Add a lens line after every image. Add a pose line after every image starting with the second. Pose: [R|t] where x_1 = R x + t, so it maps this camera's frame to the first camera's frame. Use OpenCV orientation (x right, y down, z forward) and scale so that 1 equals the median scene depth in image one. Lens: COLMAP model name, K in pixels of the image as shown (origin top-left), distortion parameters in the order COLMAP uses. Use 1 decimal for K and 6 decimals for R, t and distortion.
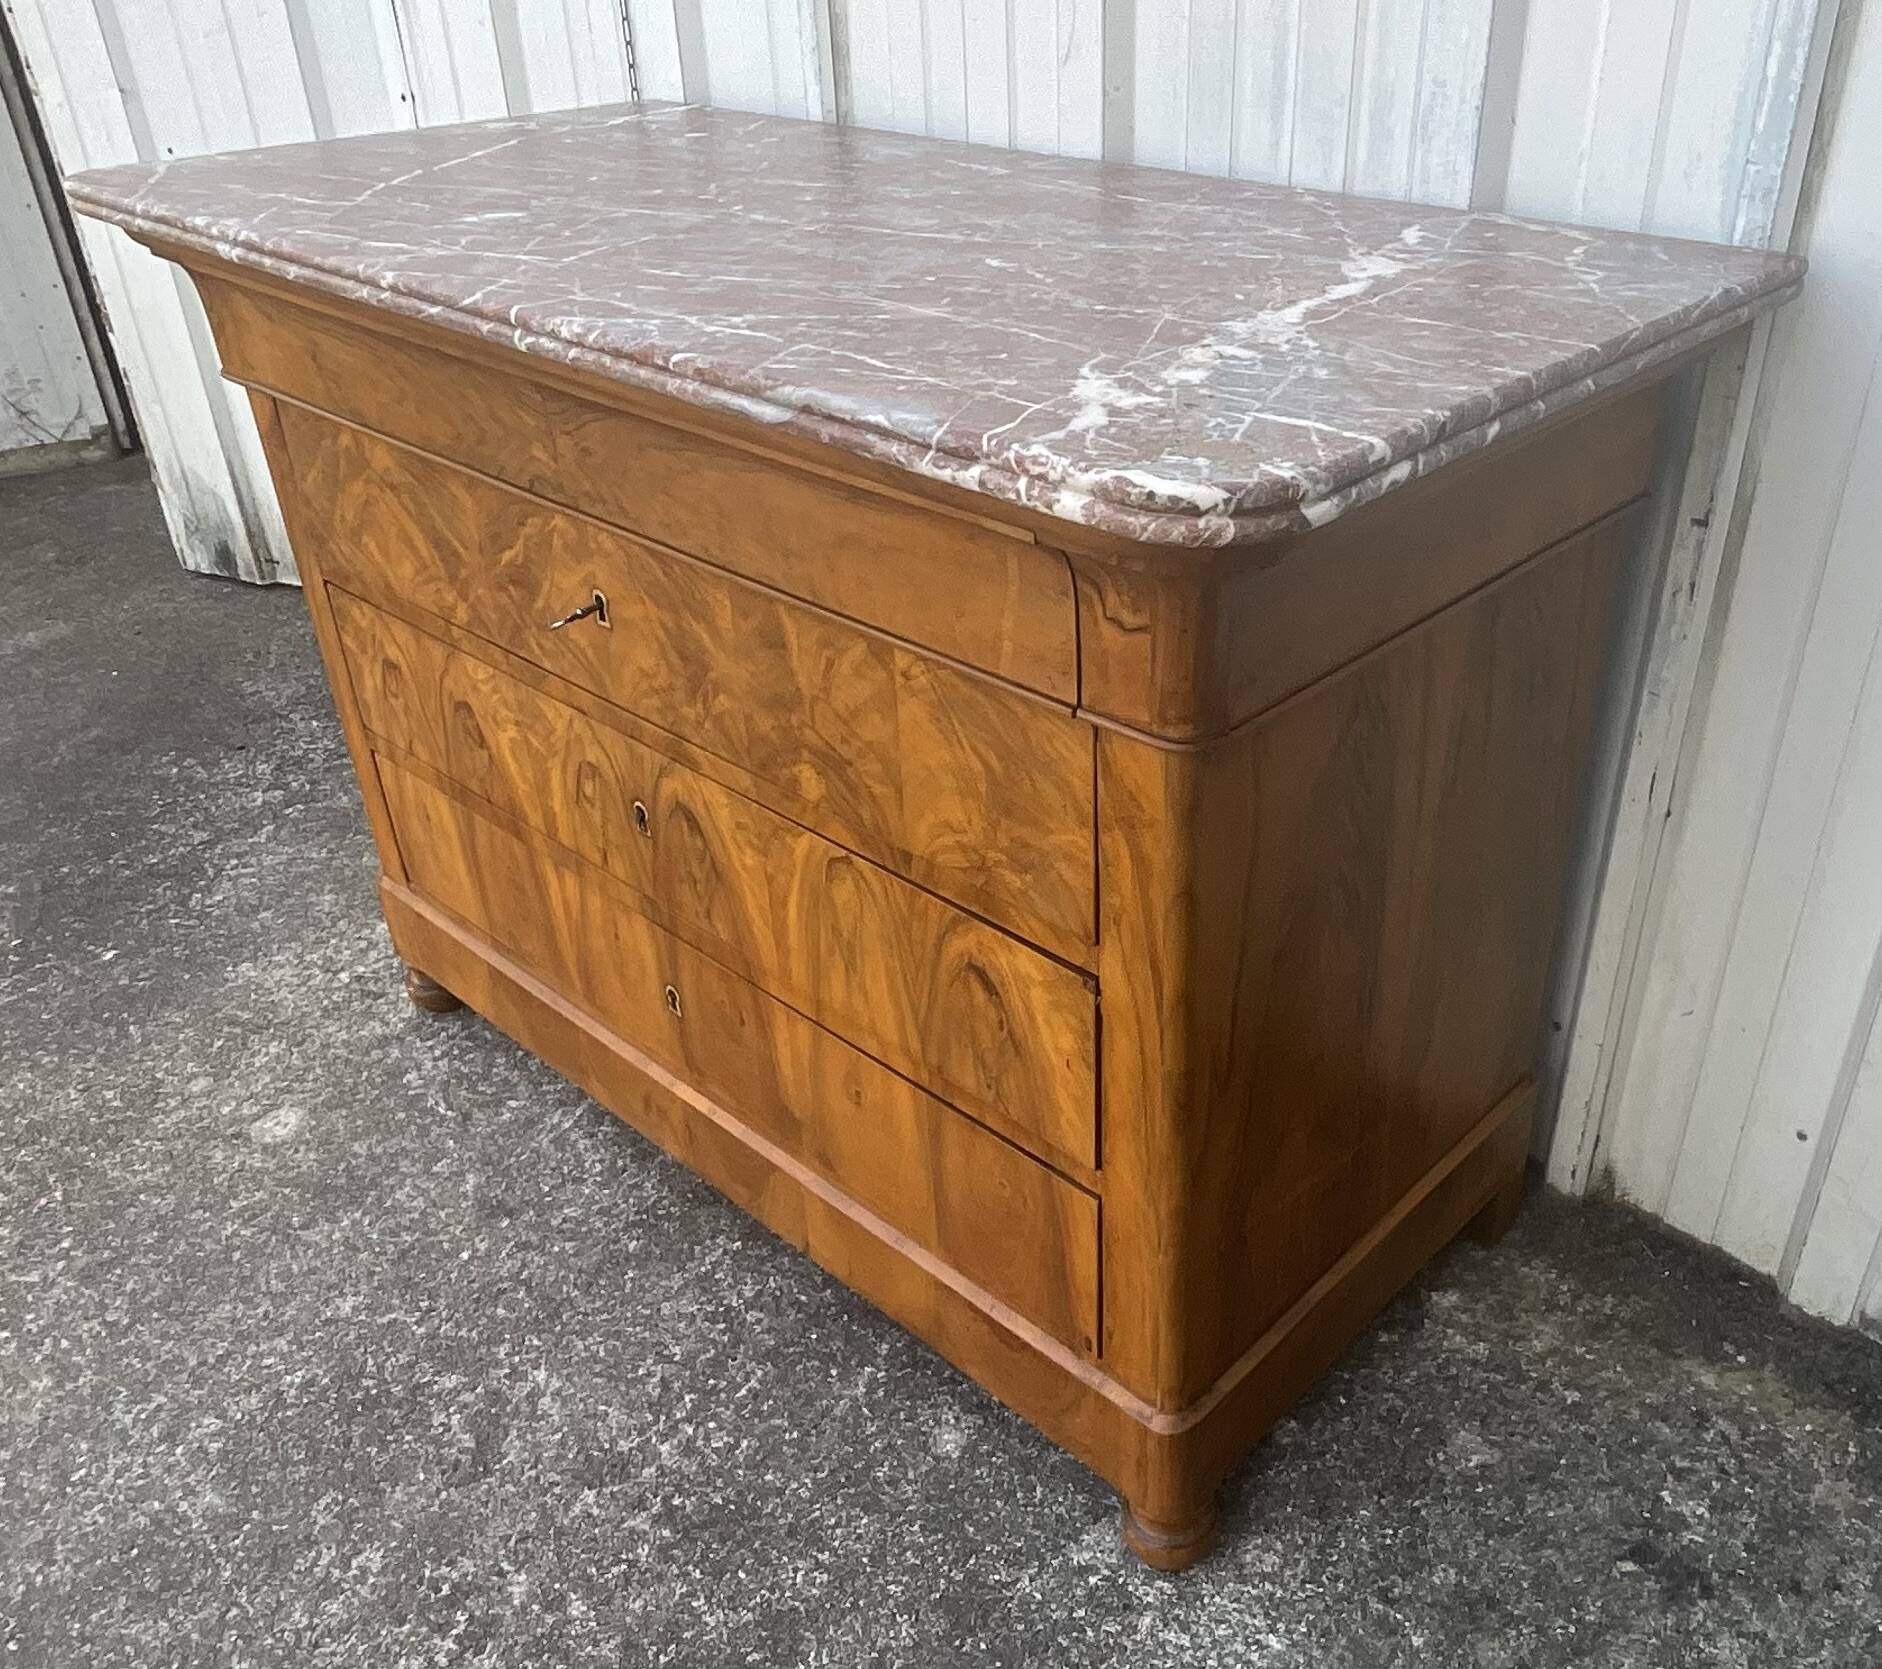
lens RADIAL K [[1620.7, 0, 1105.2], [0, 1620.7, 851.6], [0, 0, 1]] dist [-0.005785, -0.006743]
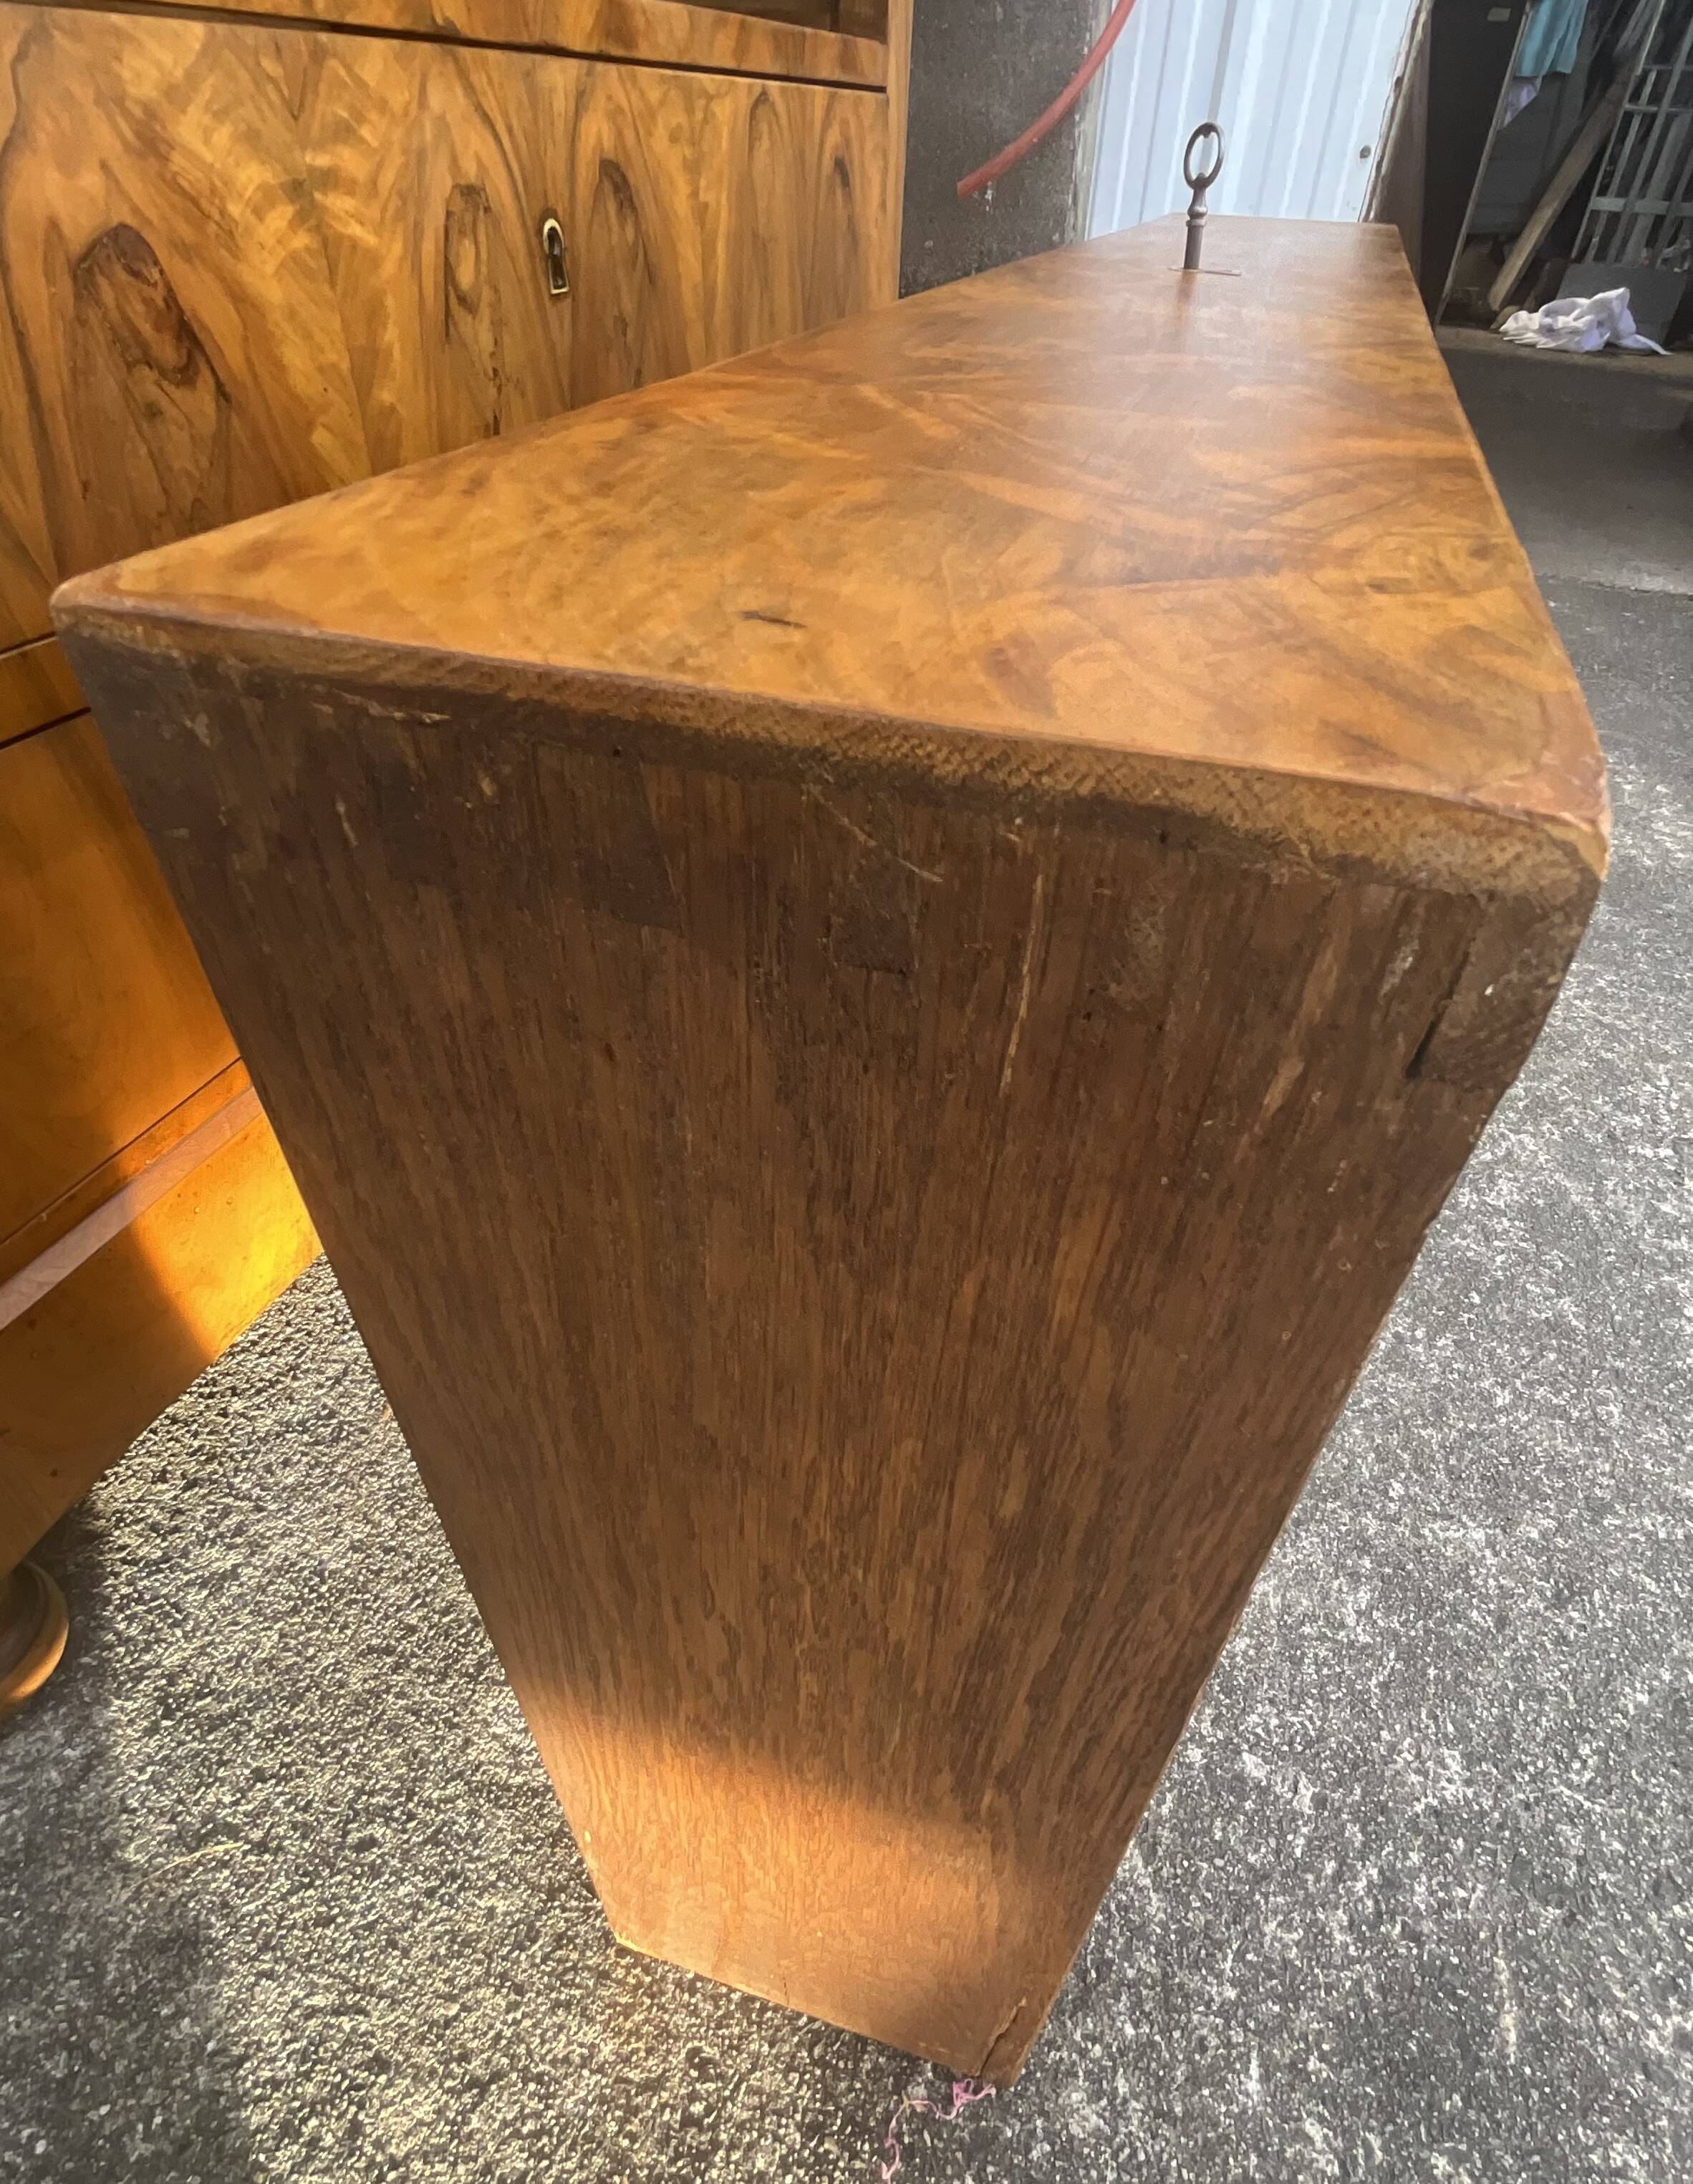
lens RADIAL K [[1160.8, 0, 901.2], [0, 1160.8, 1142.6], [0, 0, 1]] dist [-0.005412, 0.004199]
pose [[-0.382073, -0.627784, 0.678165, -0.852180], [0.436759, 0.524042, 0.731178, -0.109211], [-0.814409, 0.575558, 0.073968, 1.066013]]
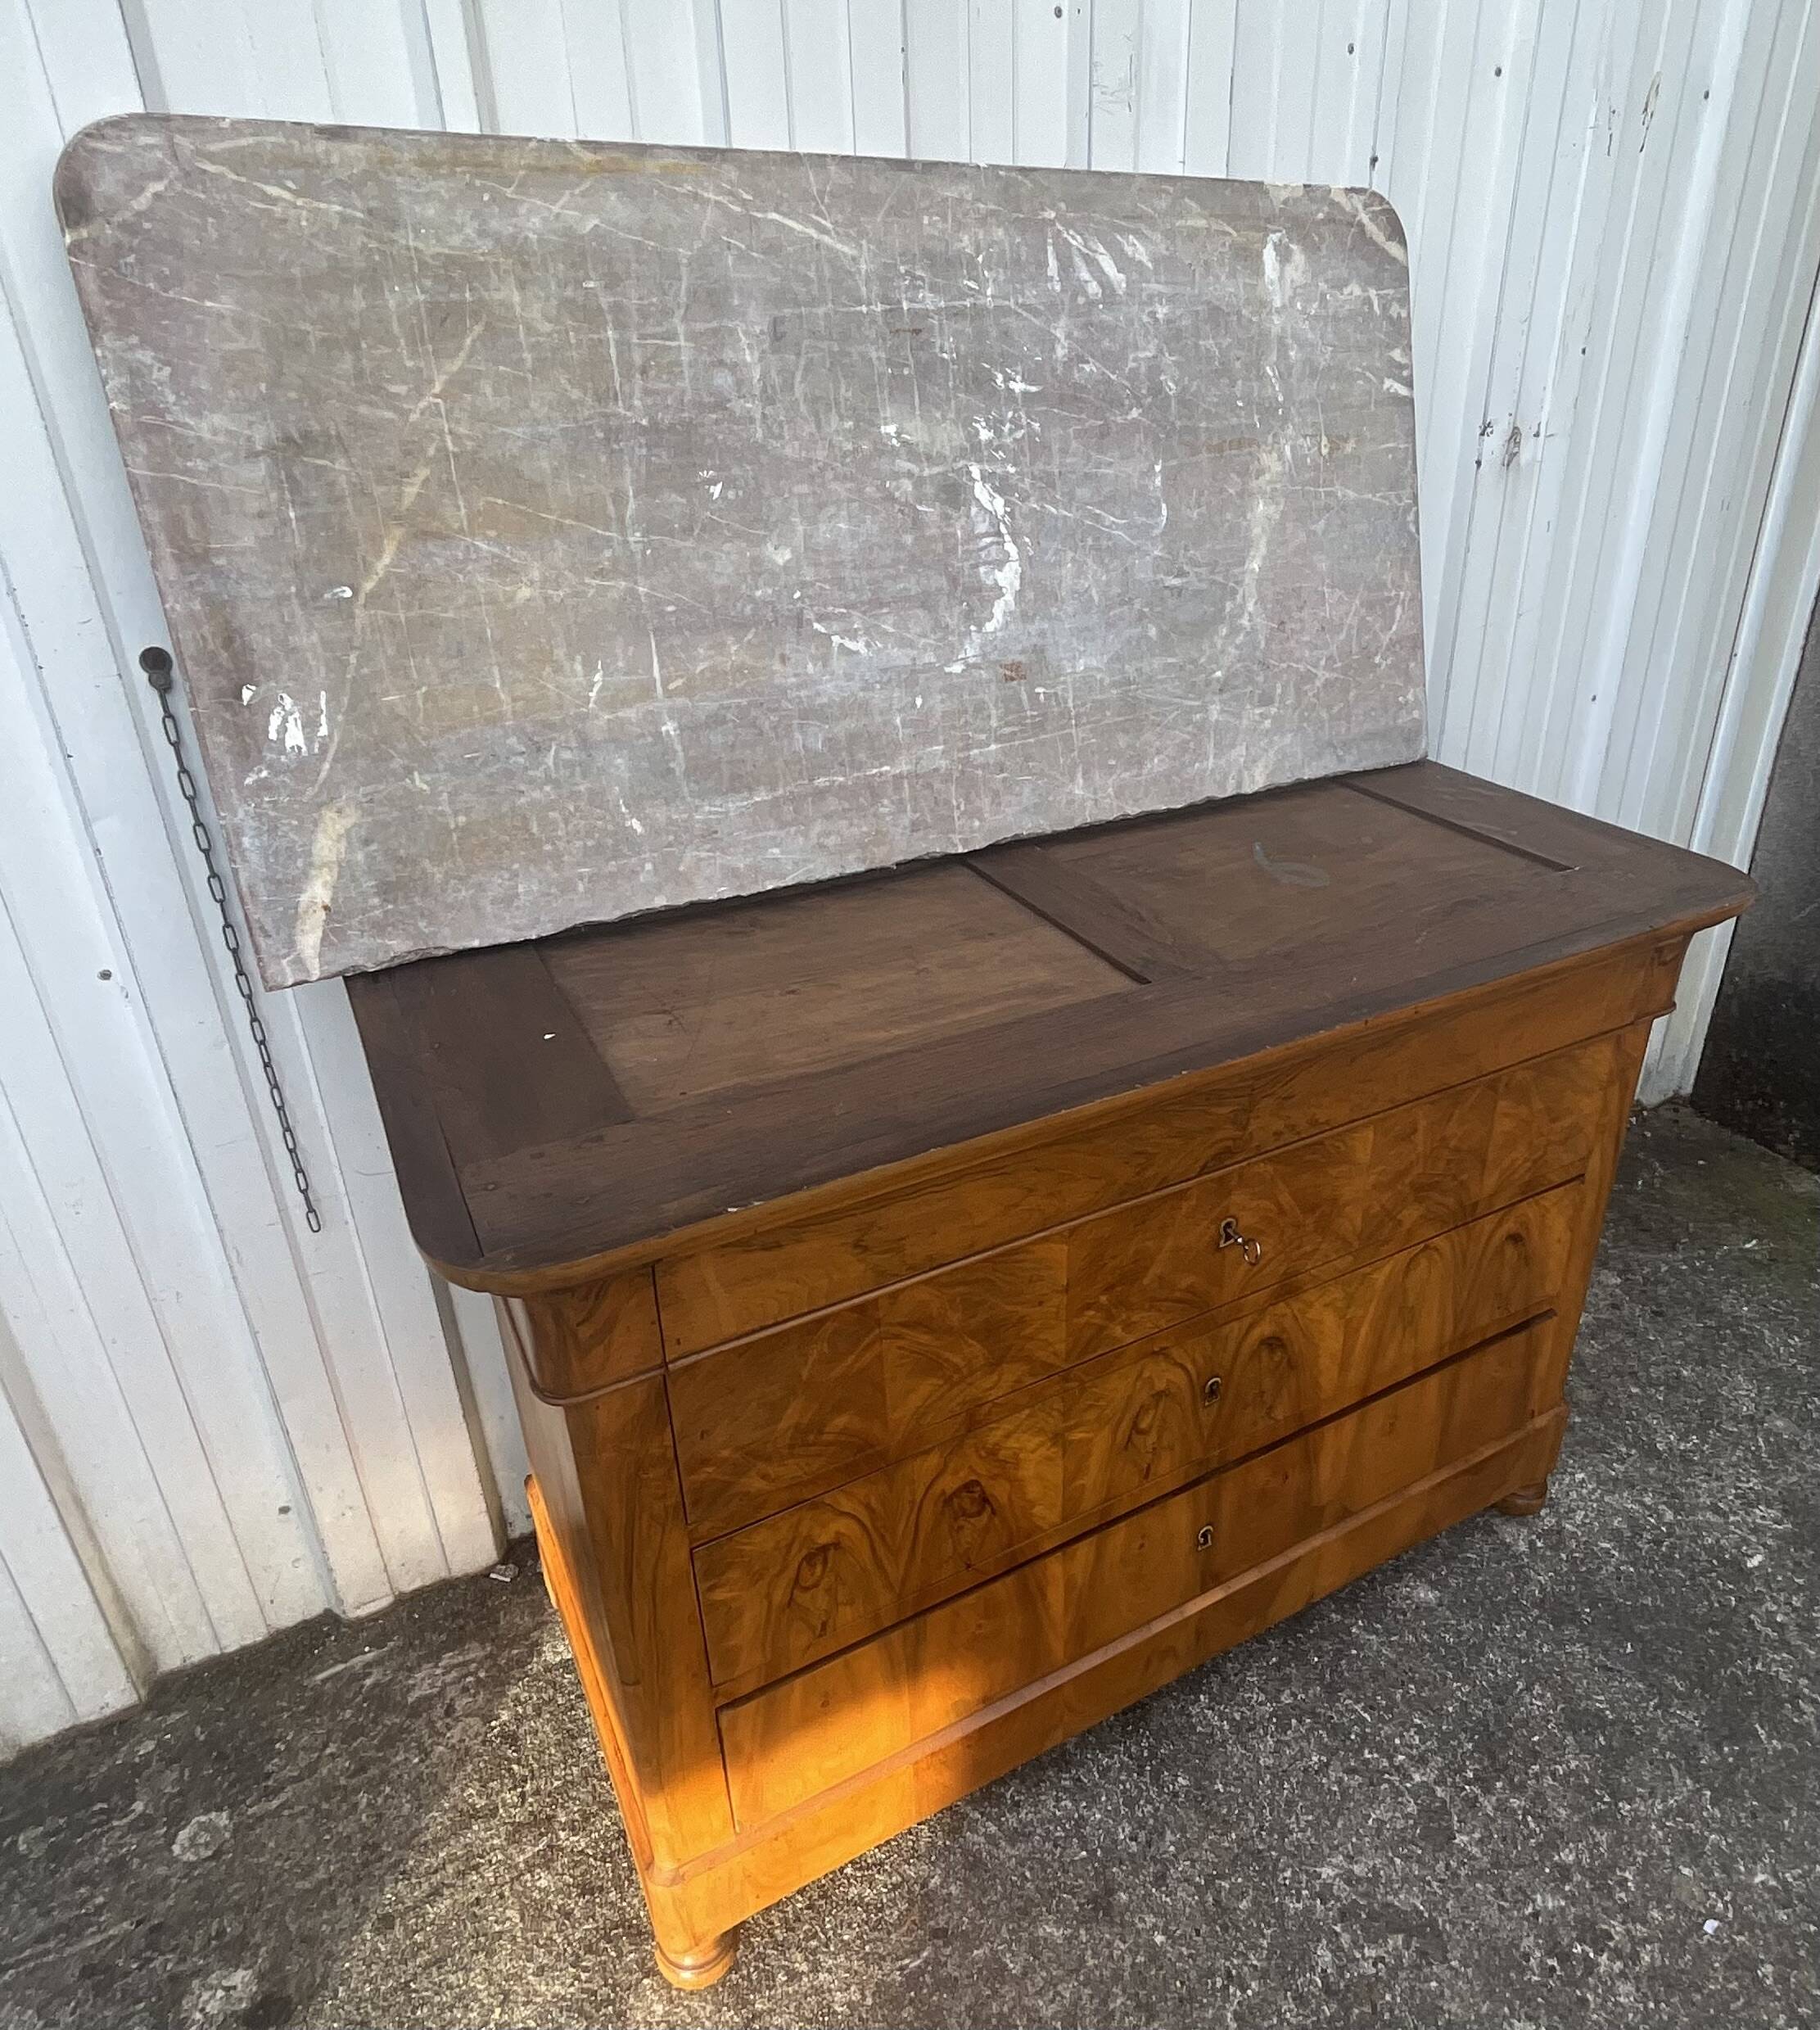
lens RADIAL K [[1327.0, 0, 1013.5], [0, 1327.0, 988.4], [0, 0, 1]] dist [-0.012474, 0.011992]
pose [[0.330983, -0.419377, 0.845325, -1.023989], [0.498395, 0.838367, 0.220781, -0.546930], [-0.801282, 0.348231, 0.486500, 0.560531]]
